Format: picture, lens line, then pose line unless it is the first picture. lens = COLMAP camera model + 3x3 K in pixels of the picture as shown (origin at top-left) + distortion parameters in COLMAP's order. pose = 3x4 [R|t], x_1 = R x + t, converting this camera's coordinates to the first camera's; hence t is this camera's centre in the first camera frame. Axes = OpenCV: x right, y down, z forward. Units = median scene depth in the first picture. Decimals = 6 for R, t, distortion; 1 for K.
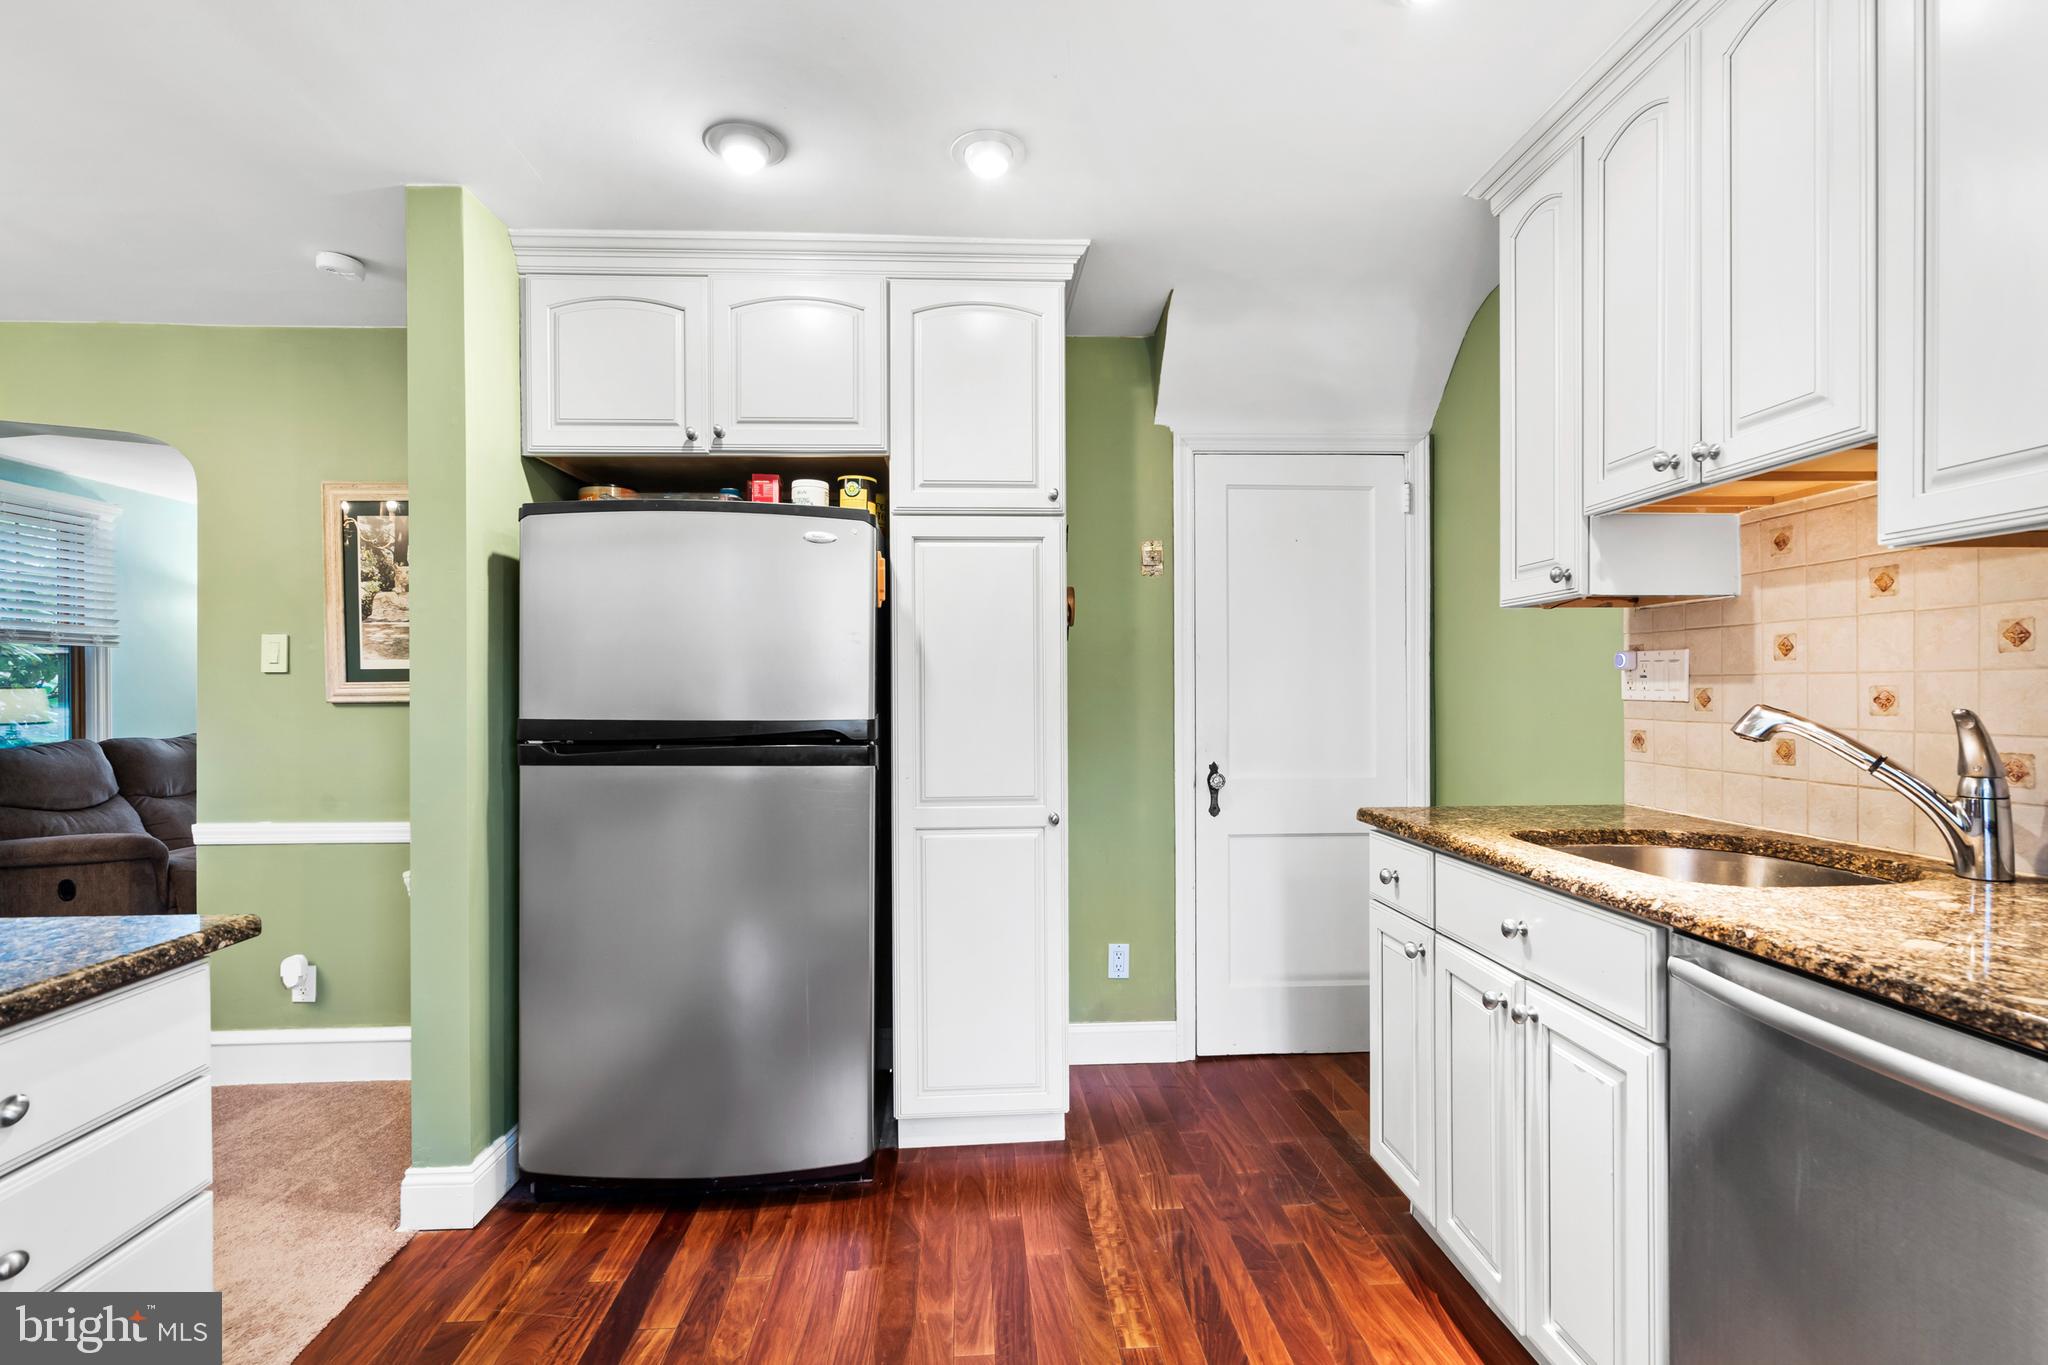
lens RADIAL K [[945.8, 0, 1026.8], [0, 945.8, 698.2], [0, 0, 1]] dist [-0.001526, -0.000309]
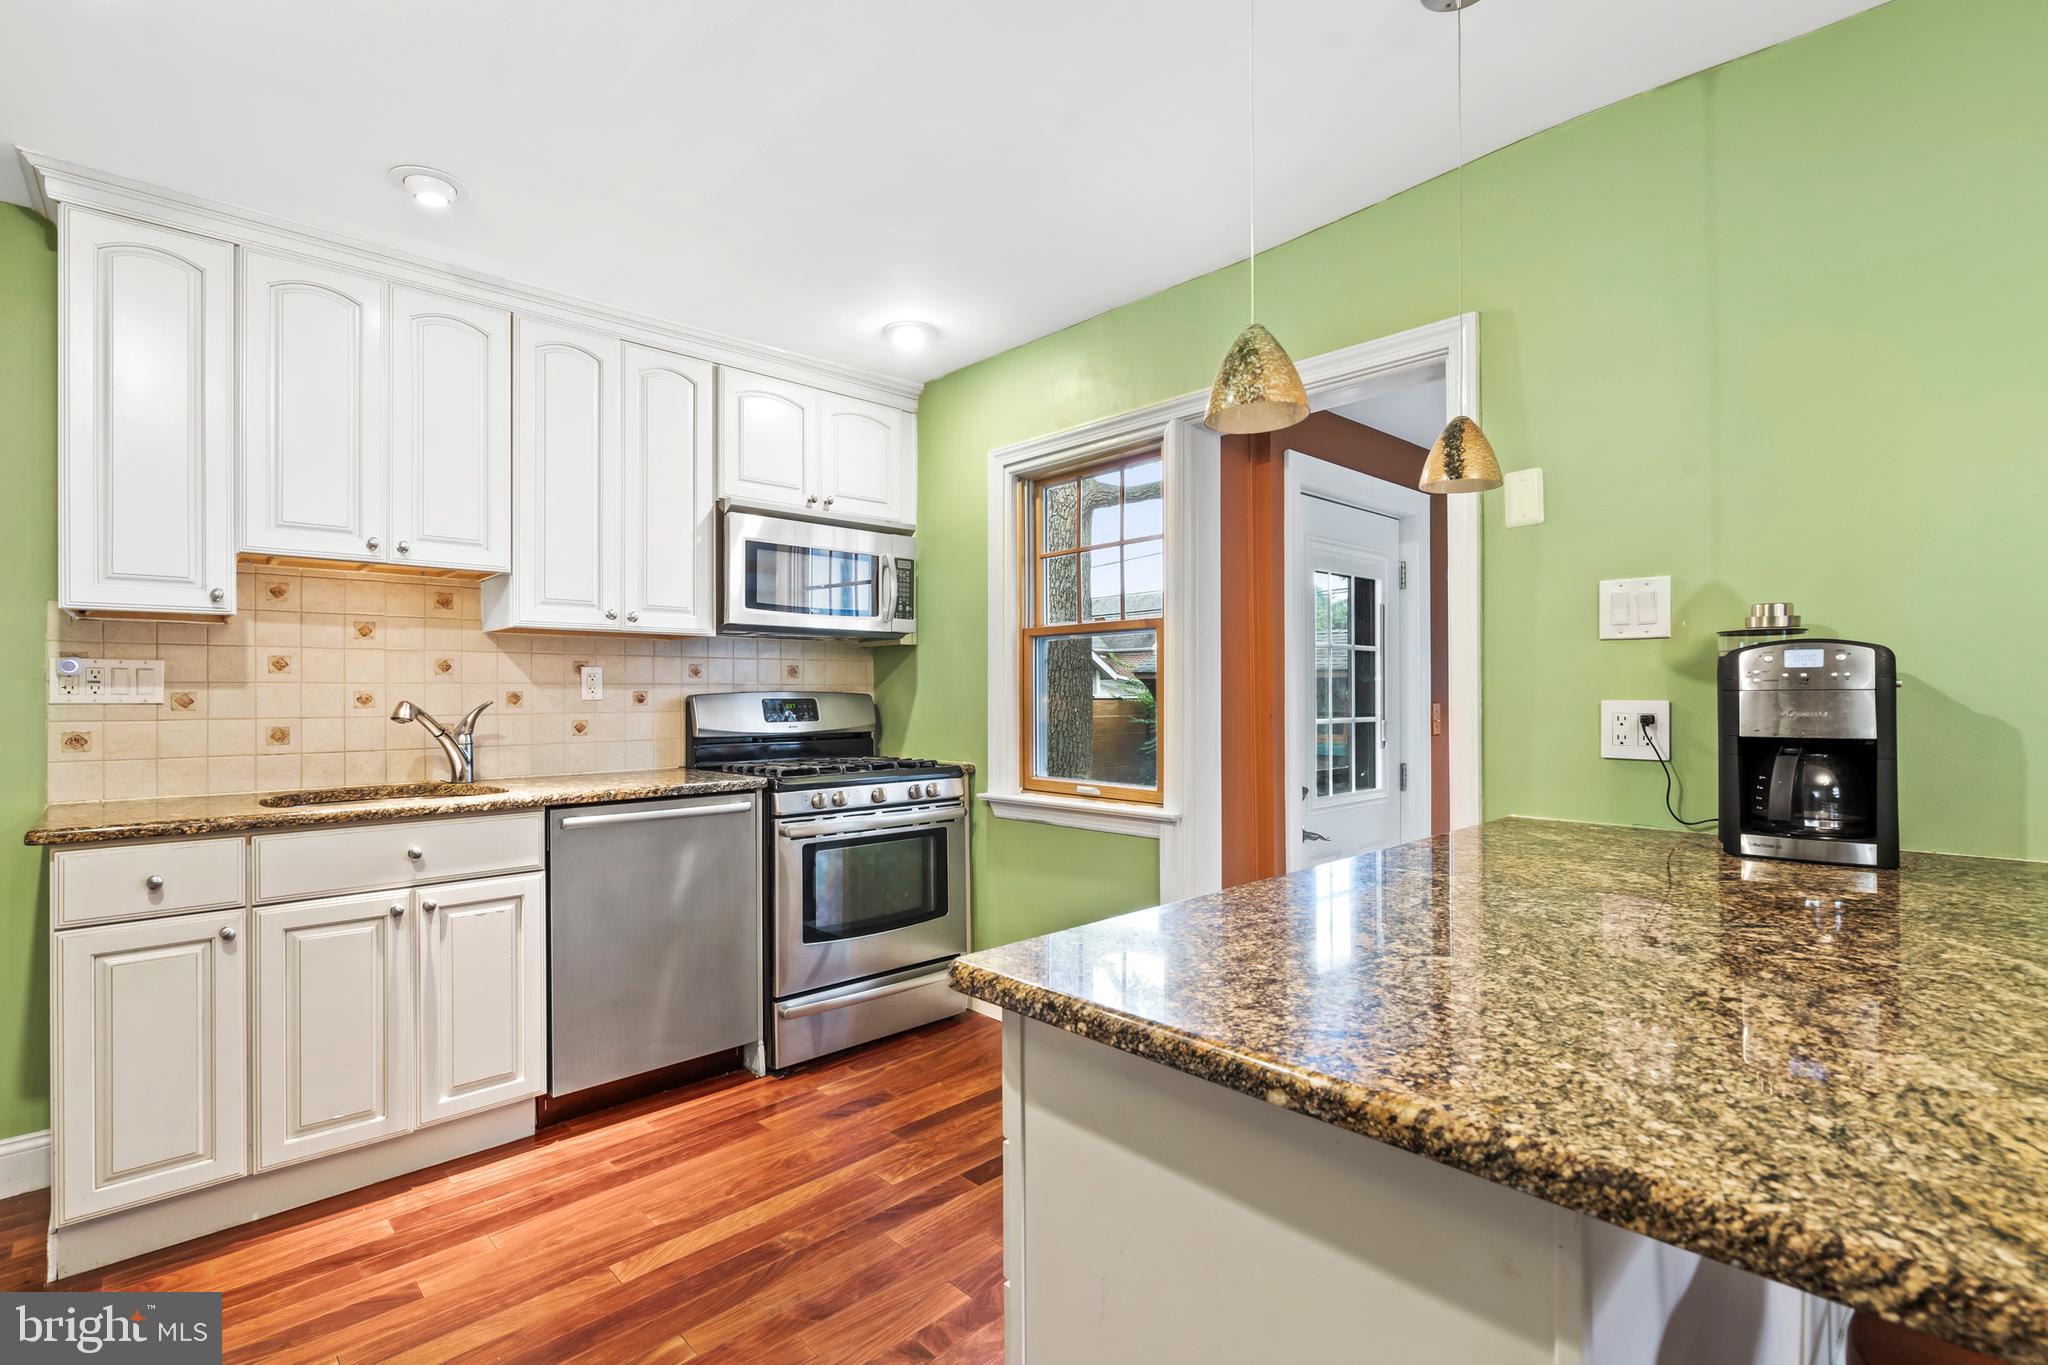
lens RADIAL K [[931.9, 0, 1031.2], [0, 931.9, 688.1], [0, 0, 1]] dist [-0.000905, -0.000044]
pose [[-0.645990, 0.011356, 0.763262, -1.054877], [0.013773, 0.999900, -0.003220, 0.003285], [-0.763222, 0.008432, -0.646082, 1.046180]]
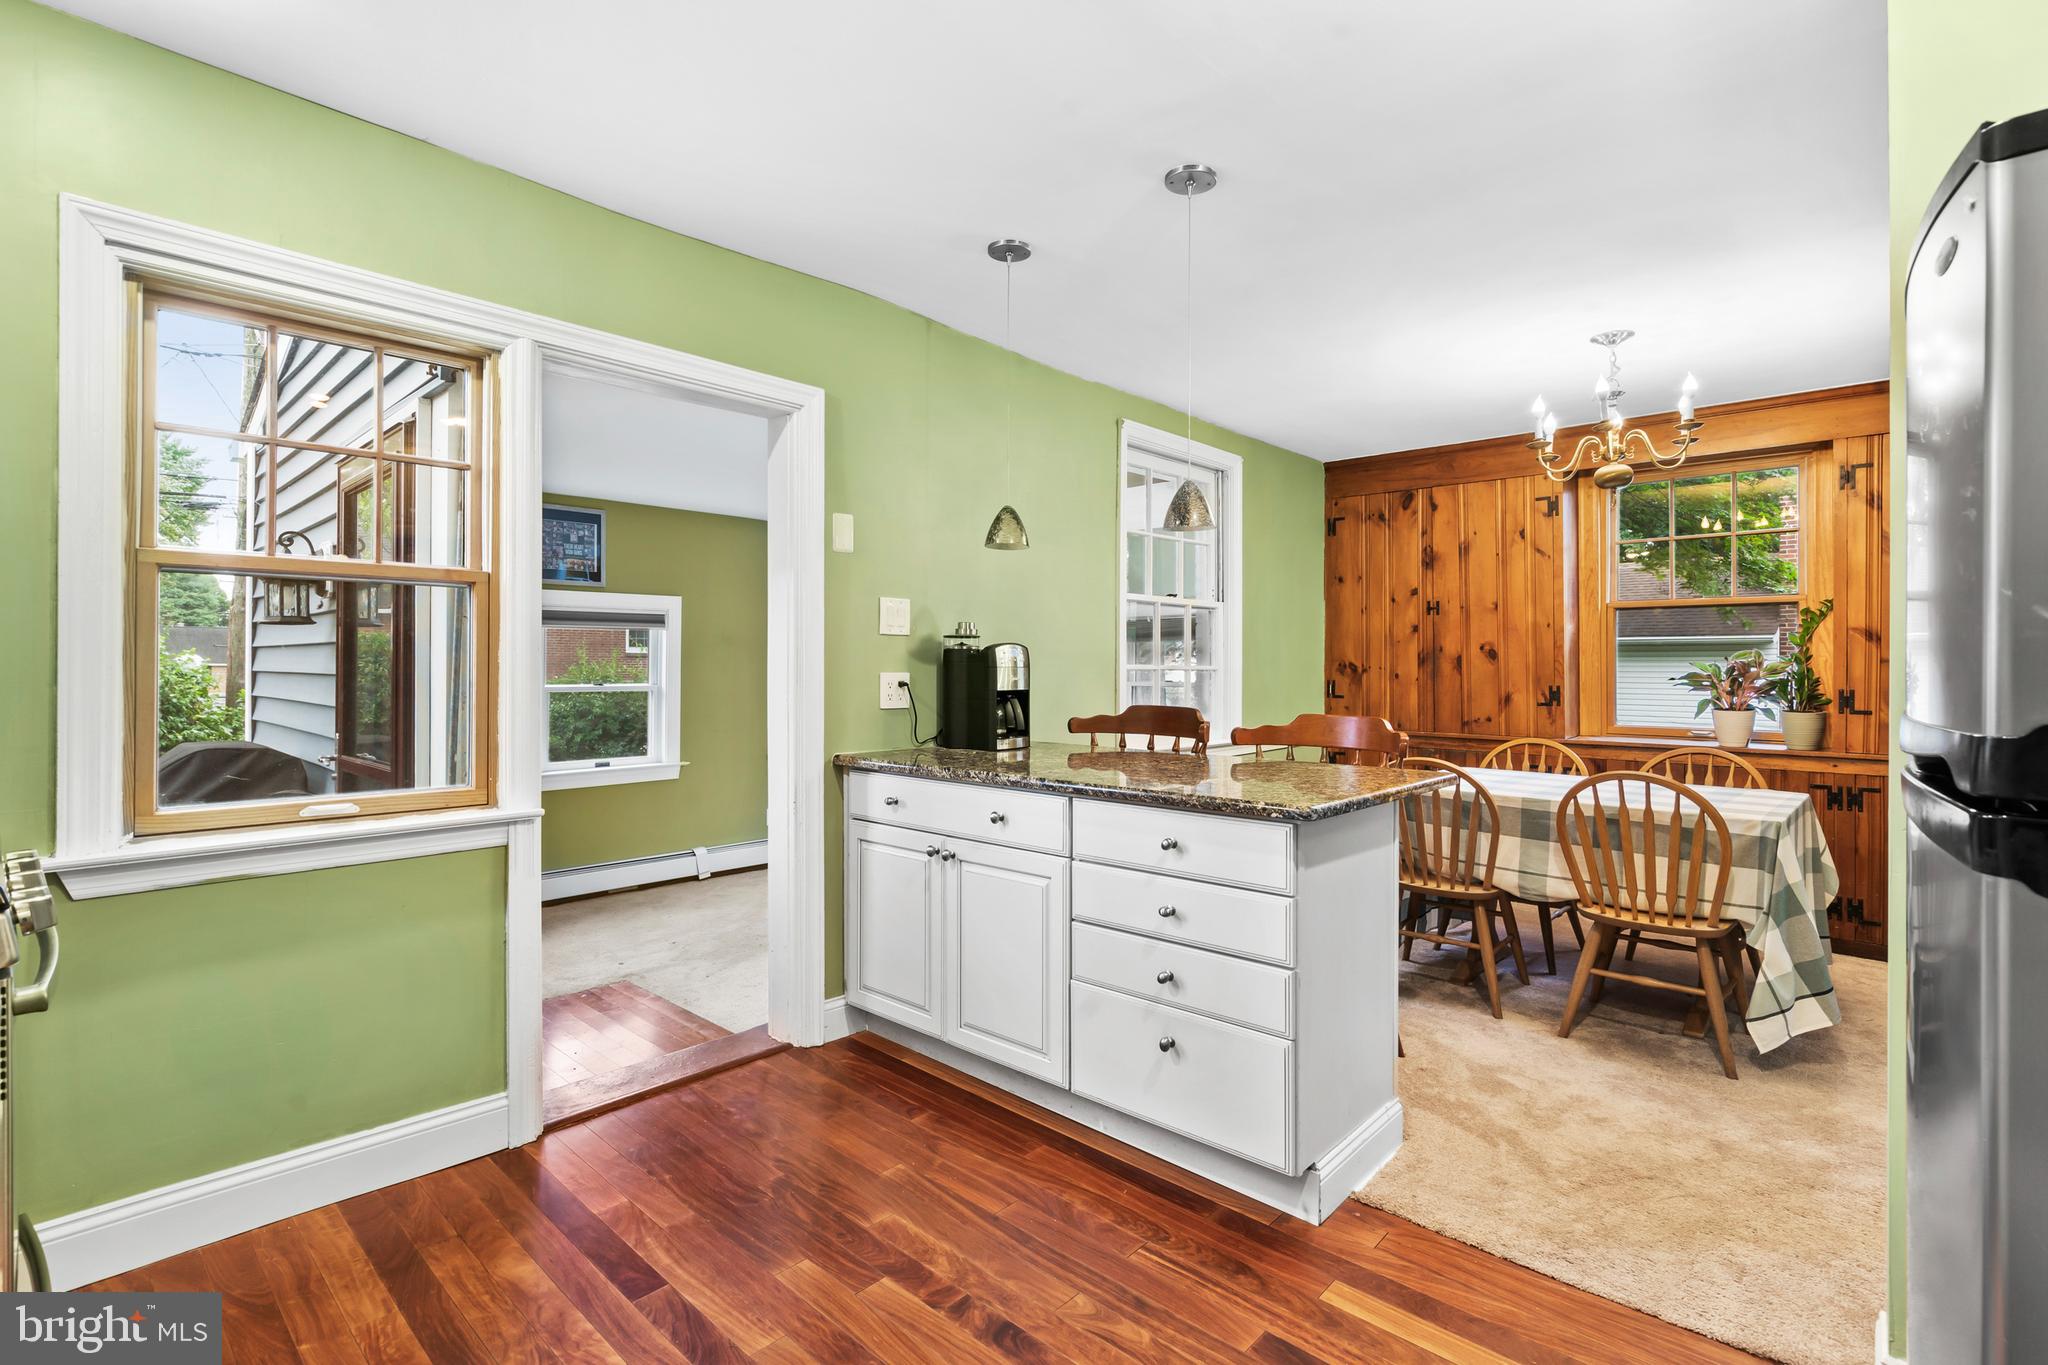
lens RADIAL K [[958.1, 0, 1006.8], [0, 958.1, 657.5], [0, 0, 1]] dist [0.001192, 0.000095]
pose [[-0.732655, -0.004962, -0.680582, 0.384564], [-0.005346, 0.999985, -0.001535, -0.003218], [0.680579, 0.002514, -0.732670, 1.291157]]
